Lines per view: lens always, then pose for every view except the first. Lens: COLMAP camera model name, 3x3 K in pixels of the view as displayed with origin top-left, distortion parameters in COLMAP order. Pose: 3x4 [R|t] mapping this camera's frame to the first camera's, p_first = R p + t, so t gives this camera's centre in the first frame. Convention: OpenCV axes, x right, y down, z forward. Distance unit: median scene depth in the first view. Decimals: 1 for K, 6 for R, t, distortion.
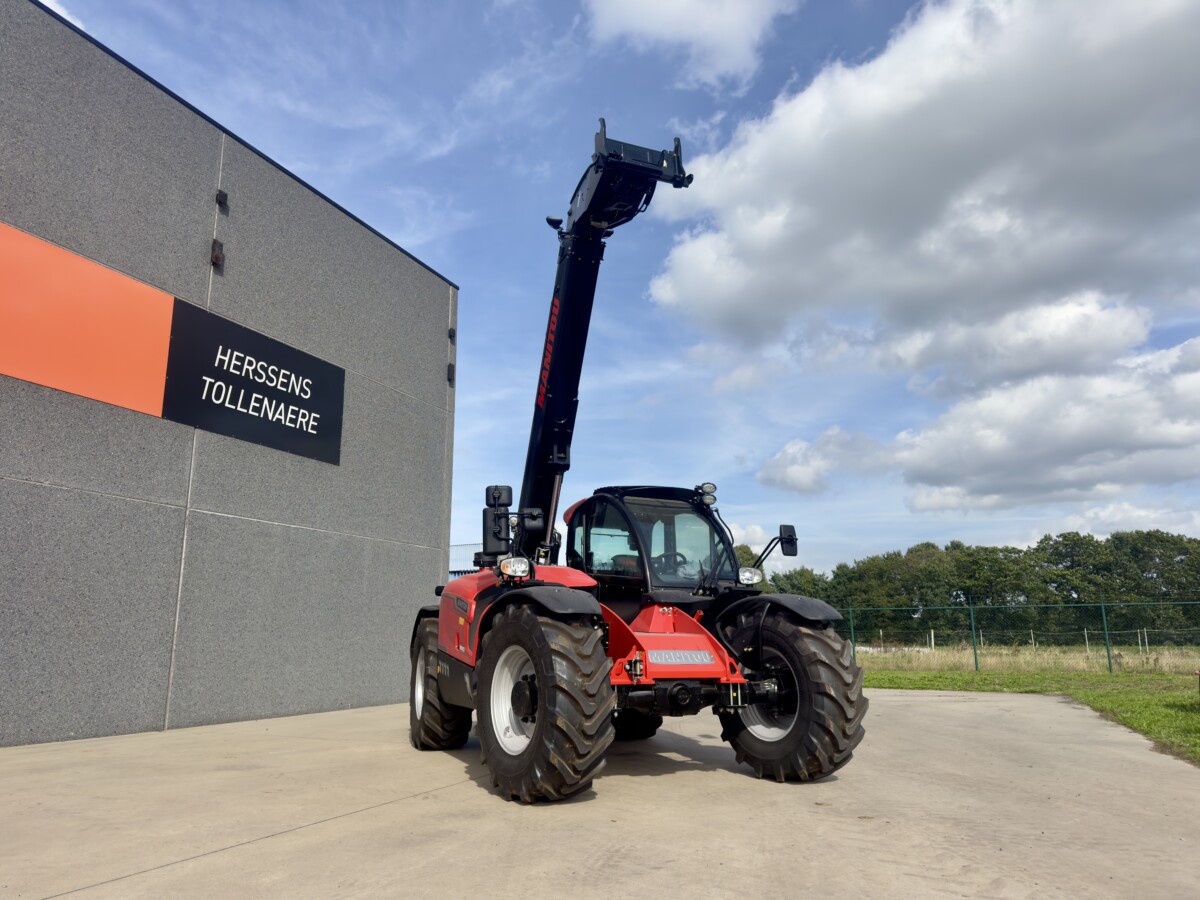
lens RADIAL K [[830.2, 0, 599.3], [0, 830.2, 457.1], [0, 0, 1]] dist [0.110691, -0.153718]
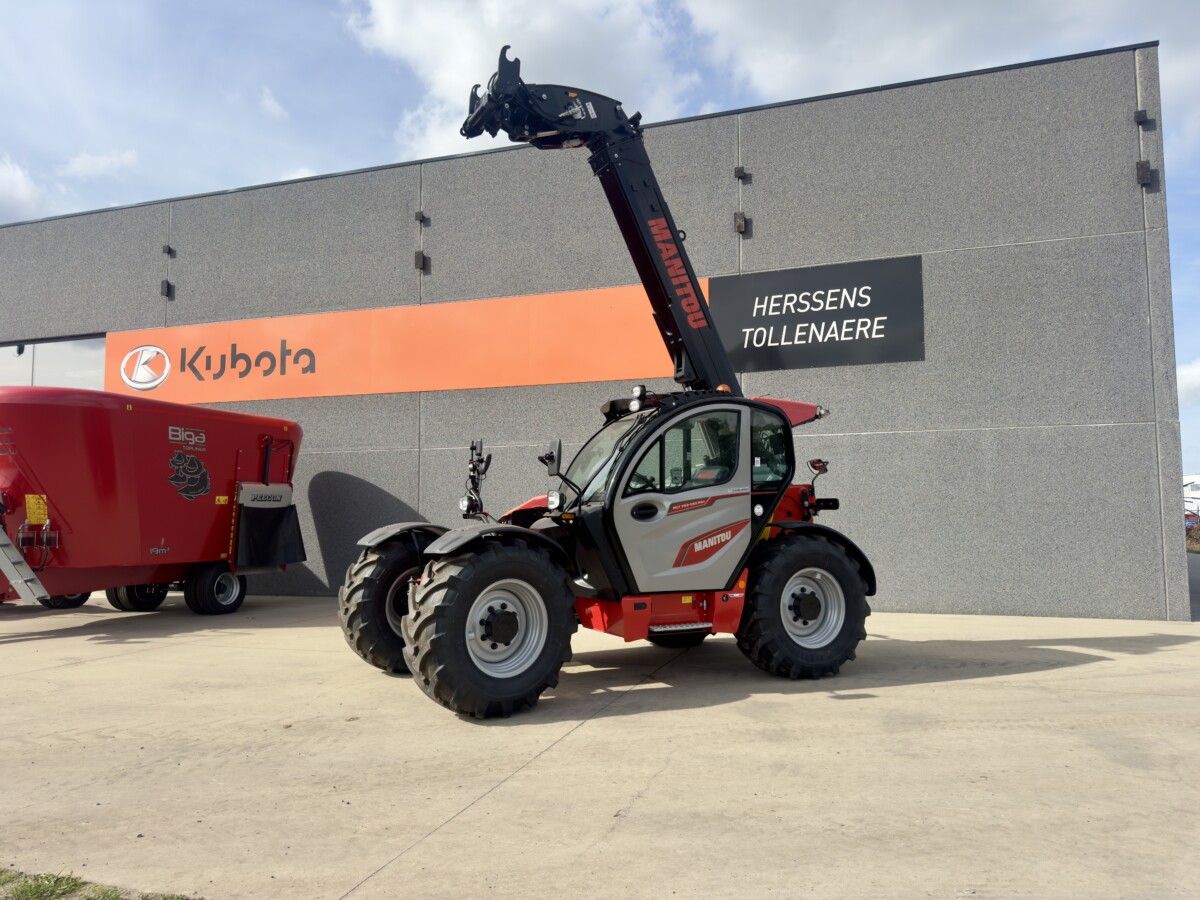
lens RADIAL K [[830.2, 0, 599.3], [0, 830.2, 457.1], [0, 0, 1]] dist [0.110691, -0.153718]
pose [[0.088534, -0.068581, -0.993709, 0.668322], [0.217991, 0.974777, -0.047852, 0.093012], [0.971927, -0.212383, 0.101251, 0.596367]]
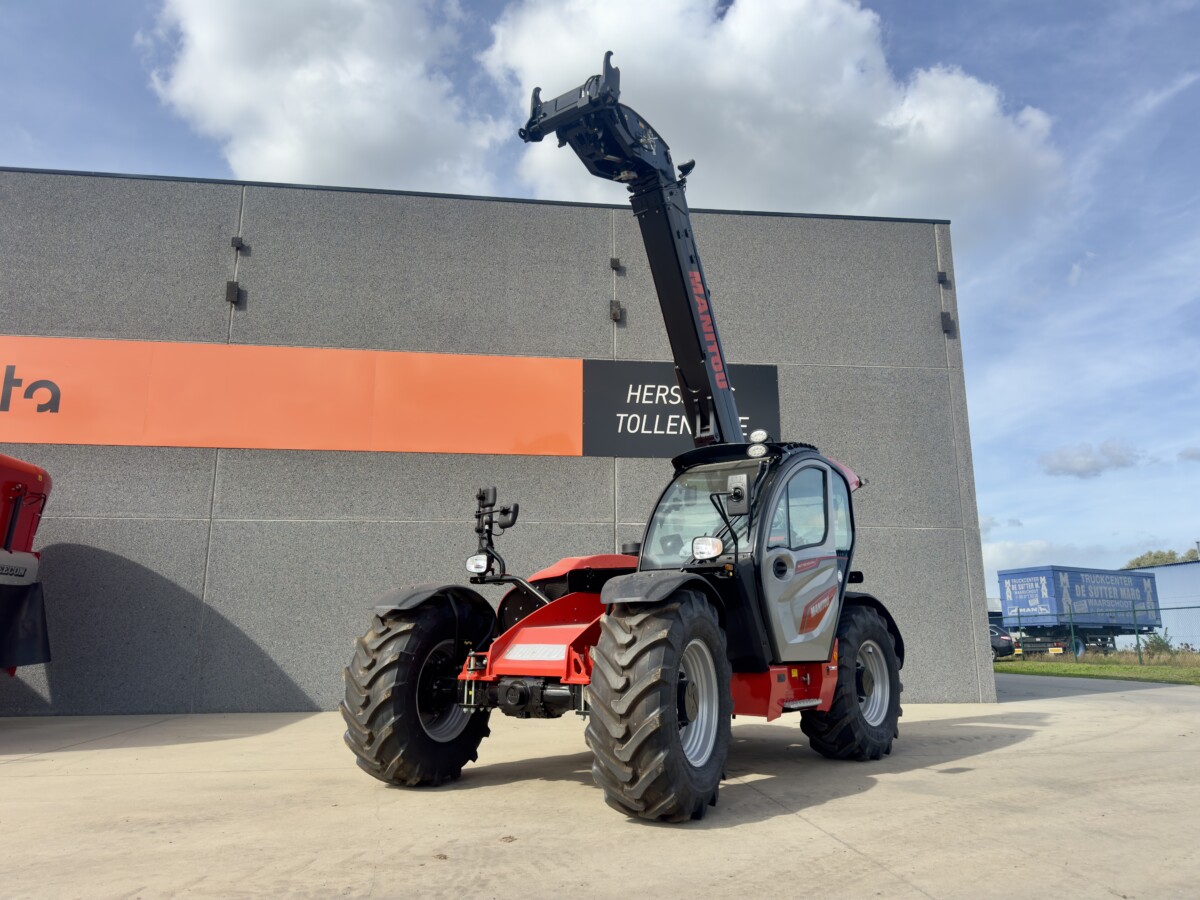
lens RADIAL K [[830.2, 0, 599.3], [0, 830.2, 457.1], [0, 0, 1]] dist [0.110691, -0.153718]
pose [[0.505367, -0.178898, -0.844156, 0.487407], [0.185295, 0.977951, -0.096324, 0.071217], [0.842775, -0.107739, 0.527373, 0.320521]]
